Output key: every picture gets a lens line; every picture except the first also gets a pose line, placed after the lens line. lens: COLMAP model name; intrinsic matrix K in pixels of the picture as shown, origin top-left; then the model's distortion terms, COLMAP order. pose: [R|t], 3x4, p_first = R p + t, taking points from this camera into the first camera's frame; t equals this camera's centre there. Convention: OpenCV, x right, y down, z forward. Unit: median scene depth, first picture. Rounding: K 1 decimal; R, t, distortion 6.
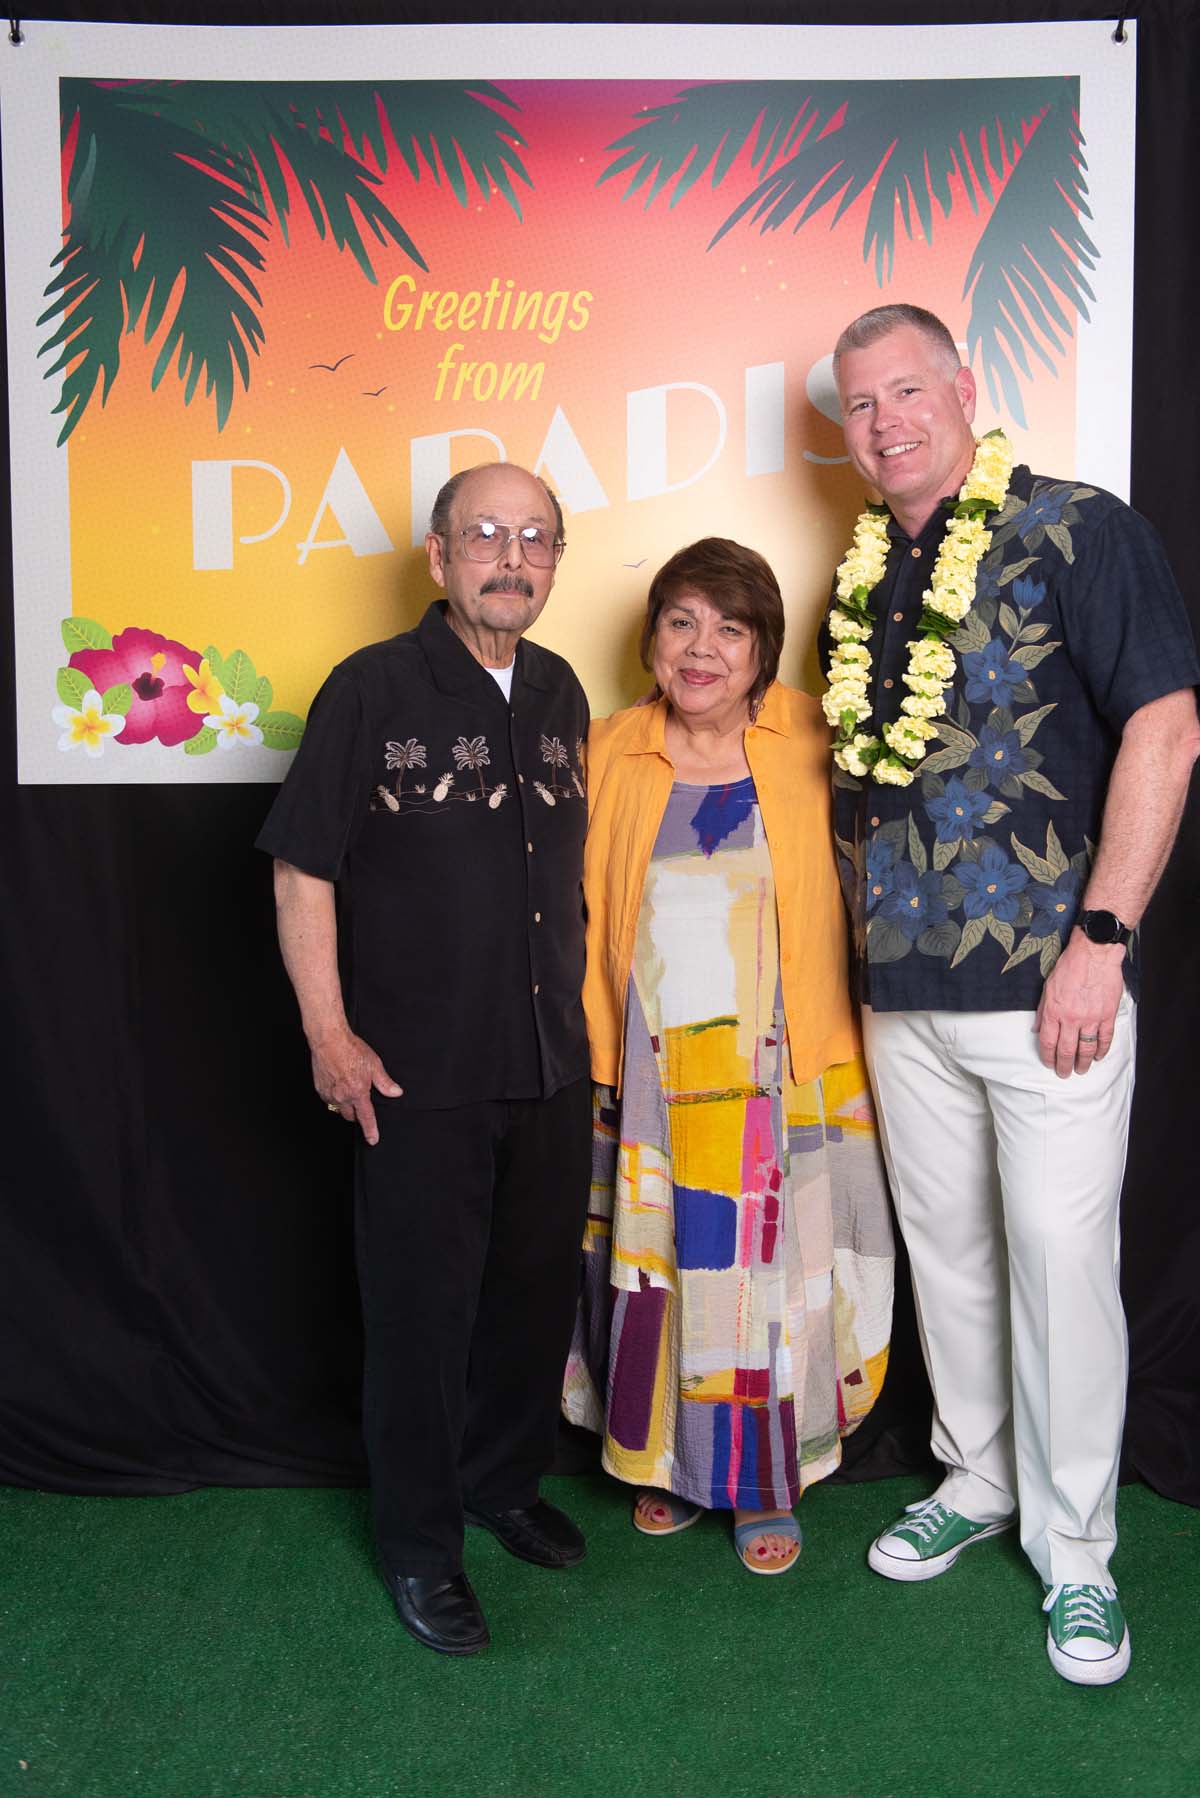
lens RADIAL K [[1961.3, 0, 624.2], [0, 1961.3, 830.0], [0, 0, 1]] dist [-0.000655, 0.001481]
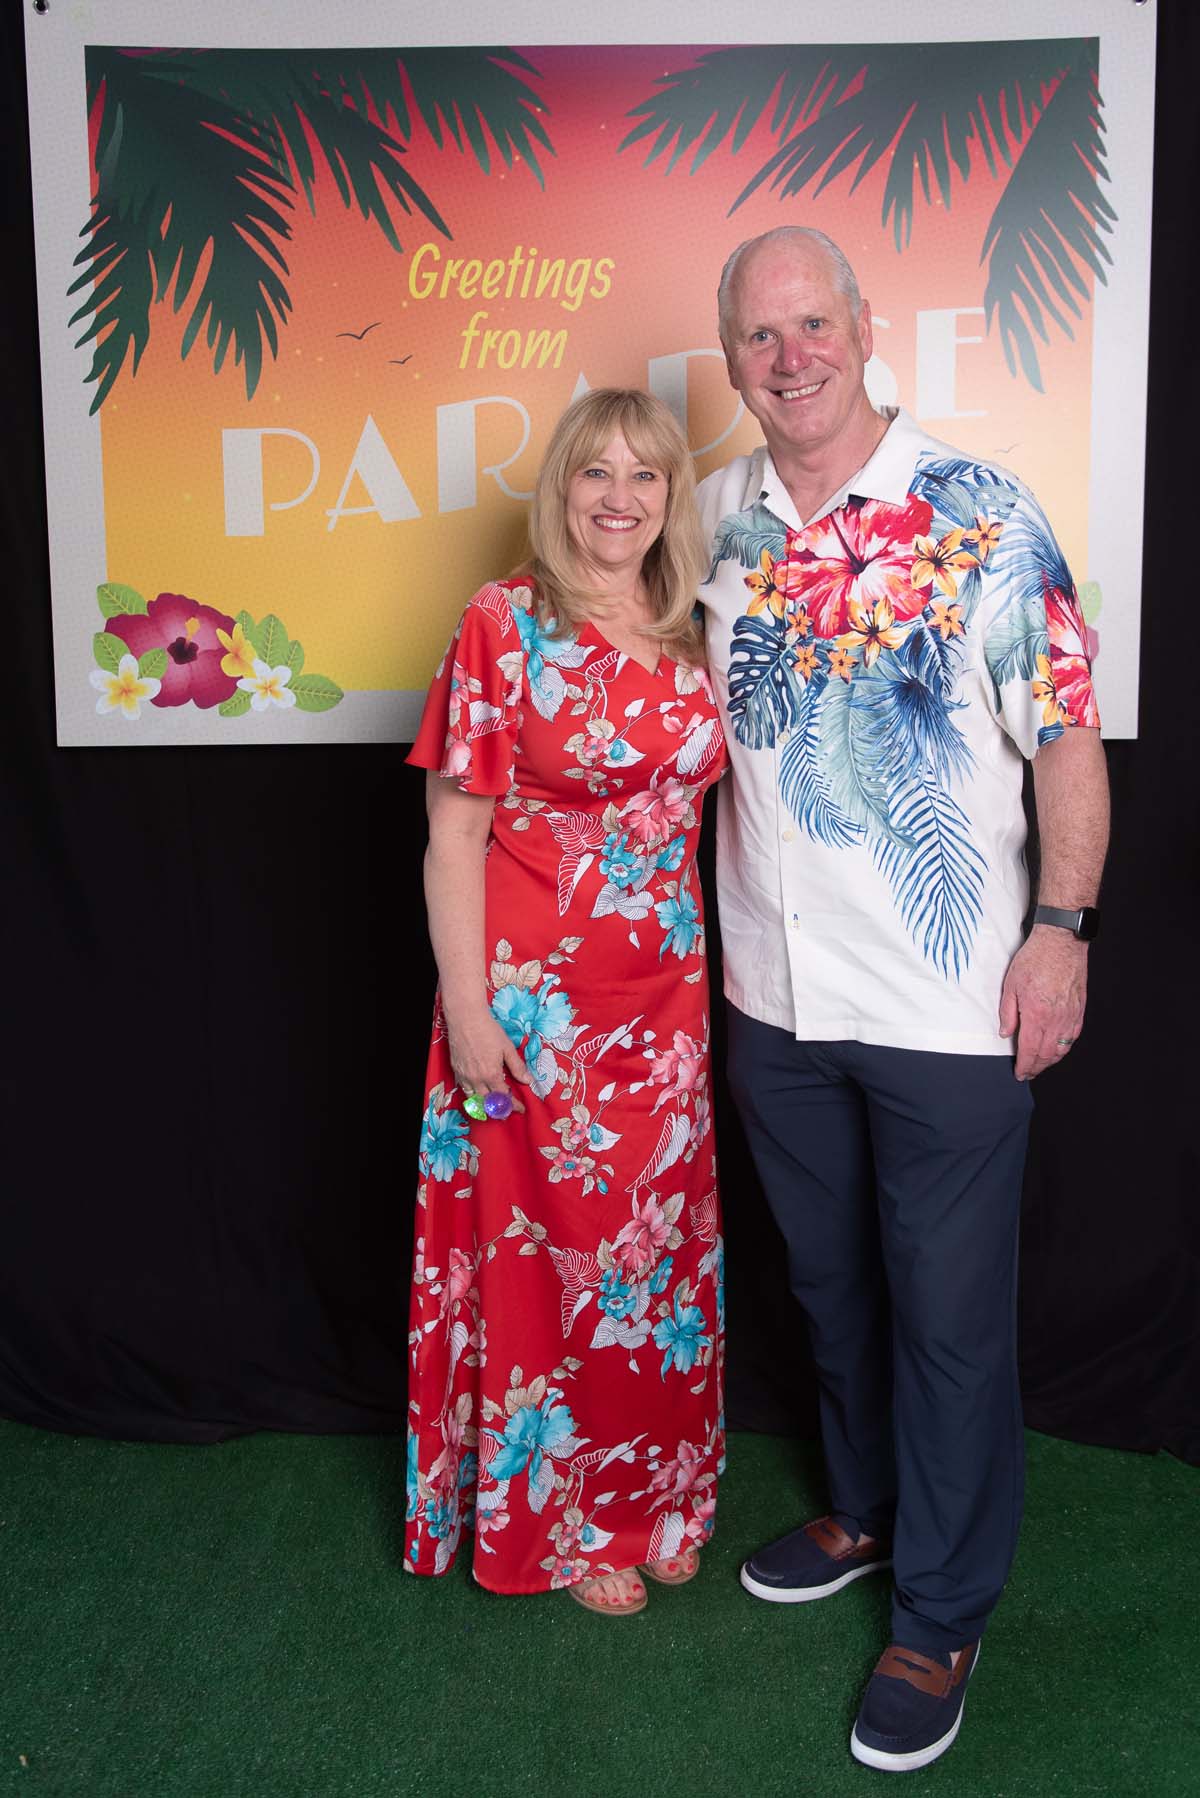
lens RADIAL K [[1514.6, 0, 610.3], [0, 1514.6, 786.5], [0, 0, 1]] dist [0.012345, -0.012645]
pose [[0.999907, -0.002953, -0.013320, -0.008581], [0.003241, 0.999759, 0.021707, -0.018792], [0.013253, -0.021748, 0.999676, 0.210398]]
